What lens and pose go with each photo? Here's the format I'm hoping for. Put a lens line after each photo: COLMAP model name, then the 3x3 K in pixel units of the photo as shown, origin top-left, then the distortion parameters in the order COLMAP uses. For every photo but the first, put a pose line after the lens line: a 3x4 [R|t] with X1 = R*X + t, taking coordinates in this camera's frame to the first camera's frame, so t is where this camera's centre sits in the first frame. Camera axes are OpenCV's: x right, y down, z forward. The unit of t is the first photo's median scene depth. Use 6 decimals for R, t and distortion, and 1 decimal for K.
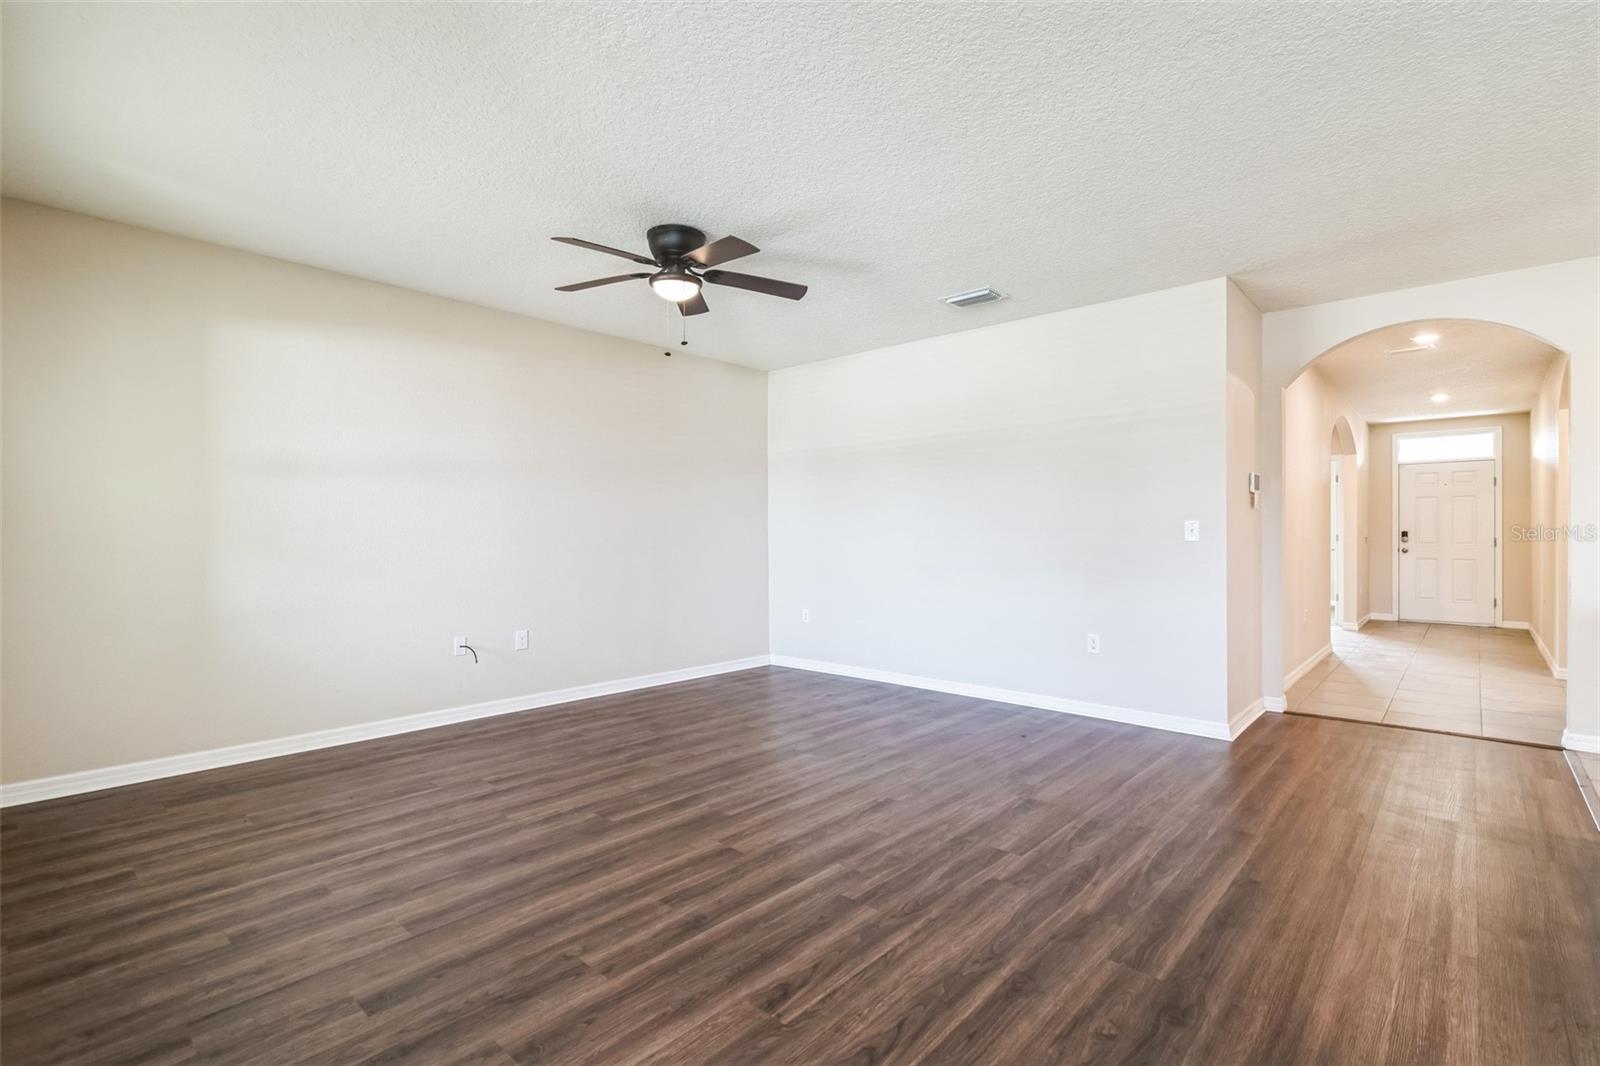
lens RADIAL K [[731.0, 0, 803.7], [0, 731.0, 537.6], [0, 0, 1]] dist [-0.001794, 0.000037]
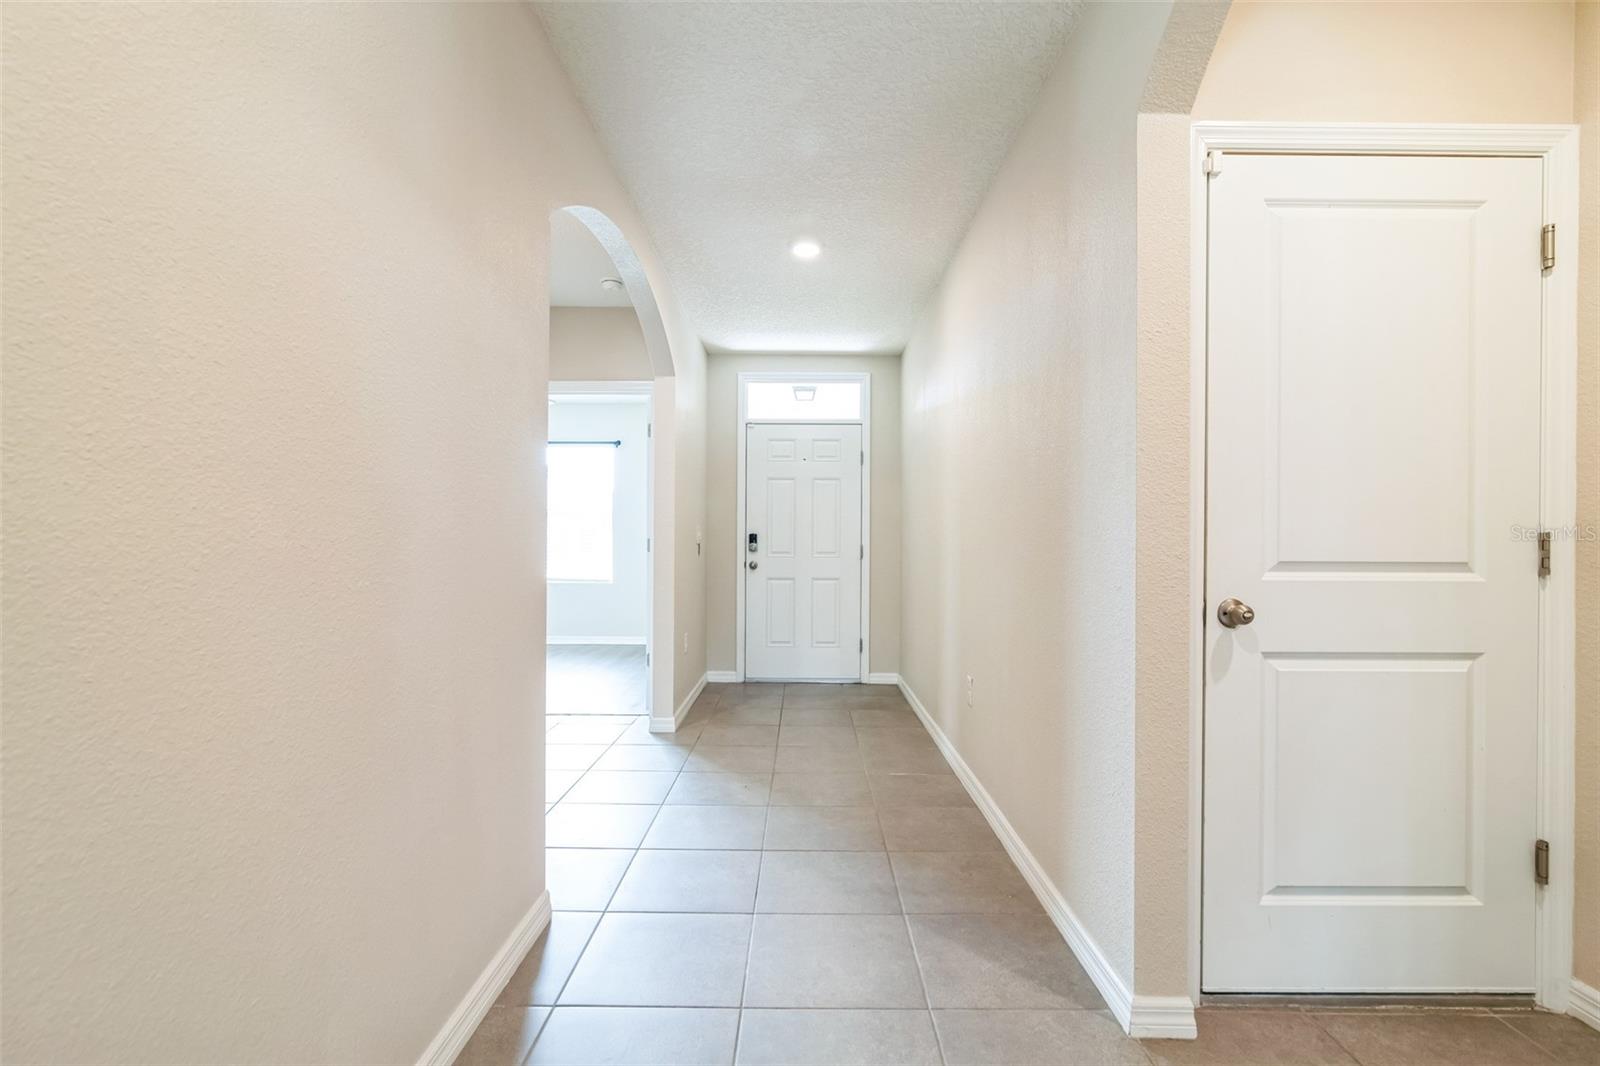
lens RADIAL K [[731.0, 0, 799.0], [0, 731.0, 538.8], [0, 0, 1]] dist [-0.001794, 0.000037]
pose [[0.739056, 0.007270, 0.673605, 0.476271], [-0.005813, 0.999973, -0.004414, -0.002261], [-0.673619, -0.000654, 0.739079, 0.565685]]
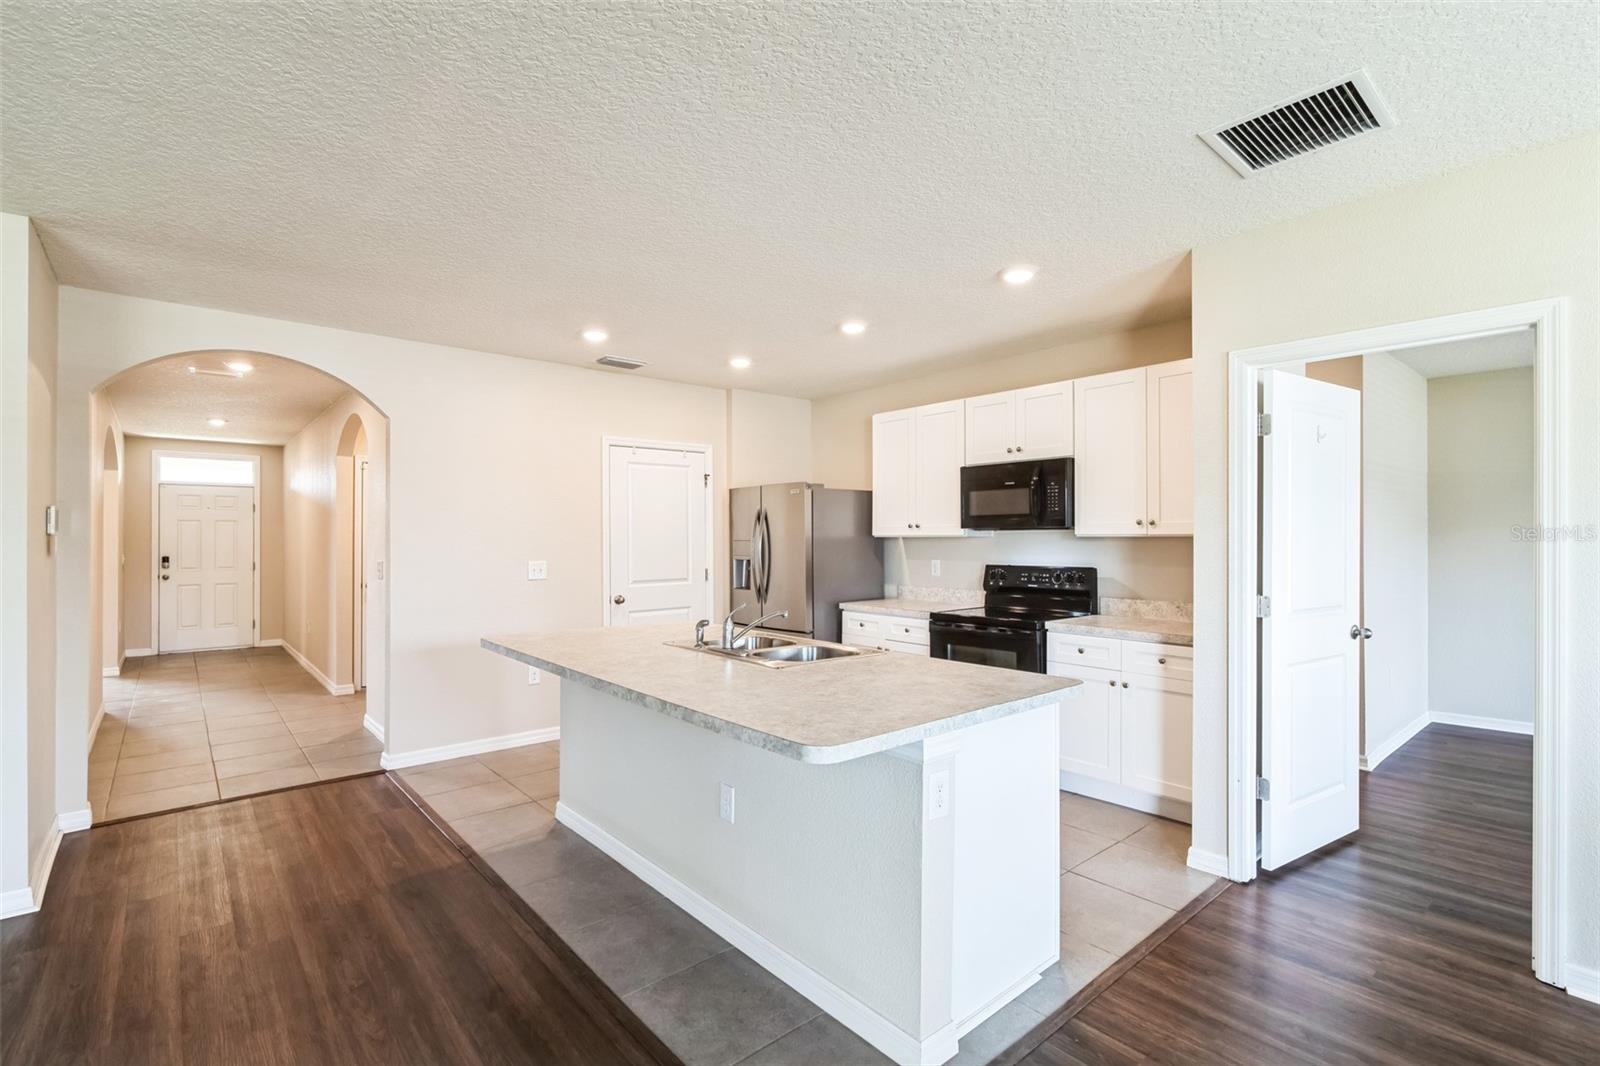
lens RADIAL K [[731.0, 0, 799.7], [0, 731.0, 531.9], [0, 0, 1]] dist [-0.001794, 0.000037]
pose [[0.117879, 0.010210, 0.992975, -0.000254], [0.006746, 0.999916, -0.011083, -0.026052], [-0.993005, 0.008005, 0.117800, 0.100738]]
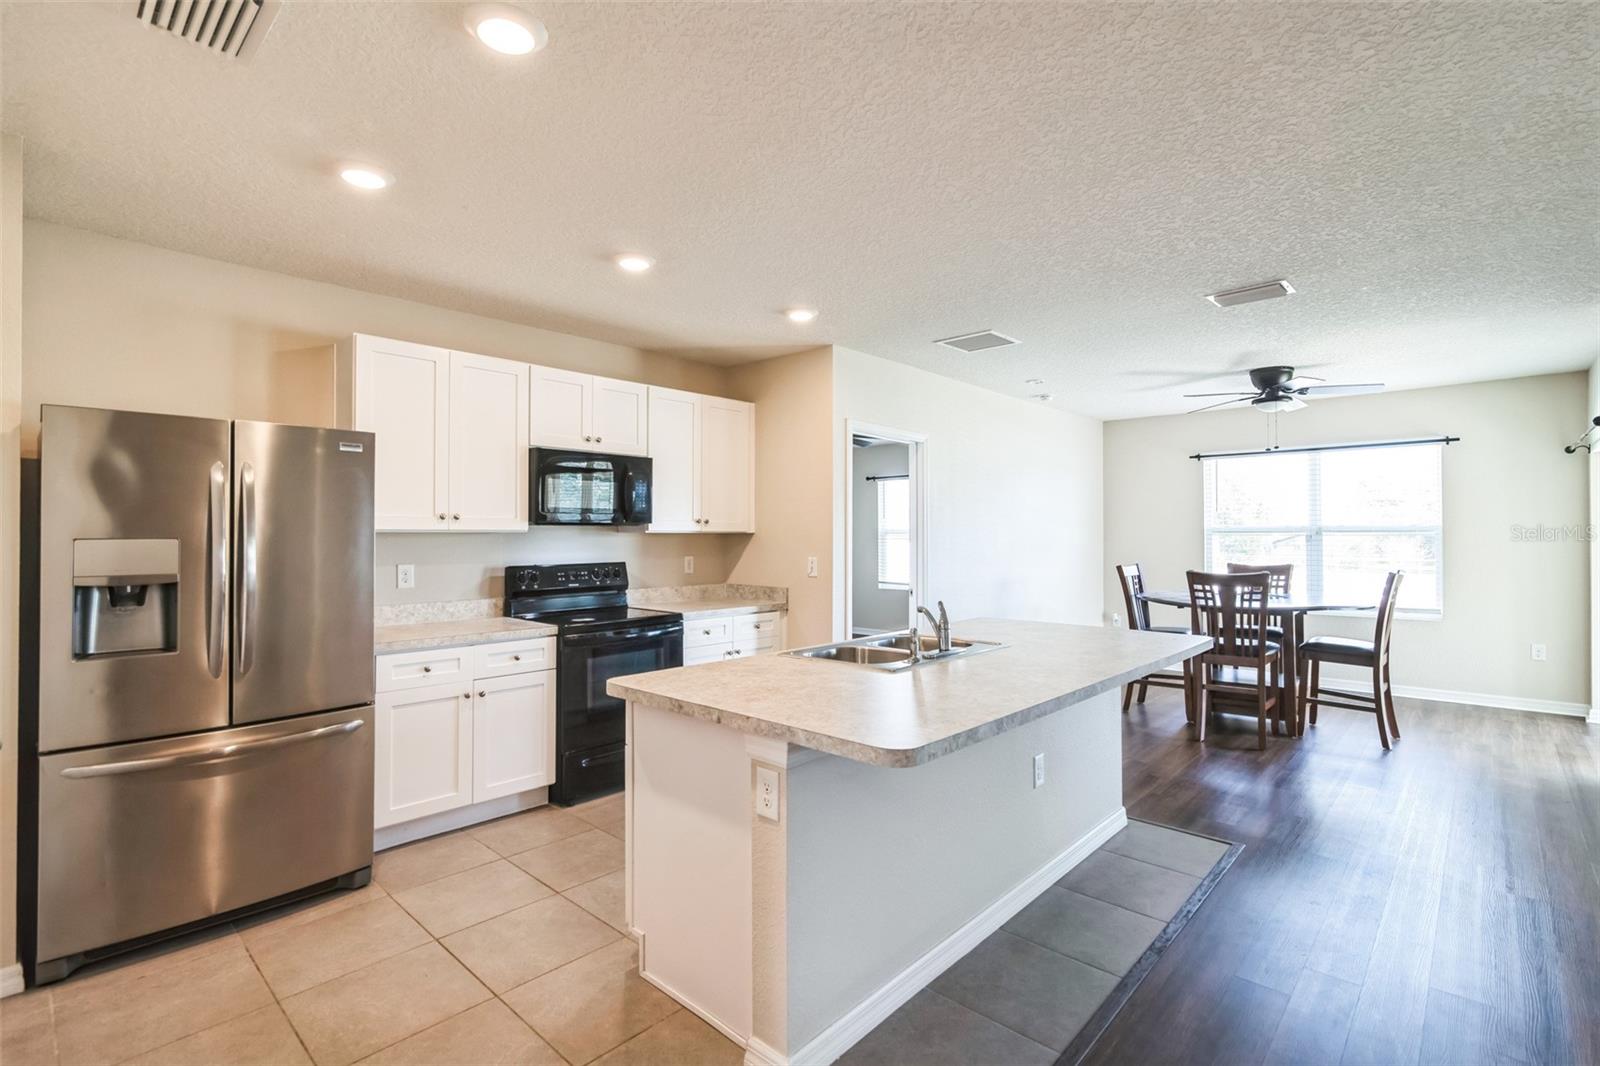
lens RADIAL K [[731.0, 0, 784.6], [0, 731.0, 528.2], [0, 0, 1]] dist [-0.001794, 0.000037]
pose [[-0.999552, 0.000417, 0.029928, 0.380539], [0.000404, 1.000000, -0.000439, -0.029837], [-0.029928, -0.000427, -0.999552, 0.478049]]
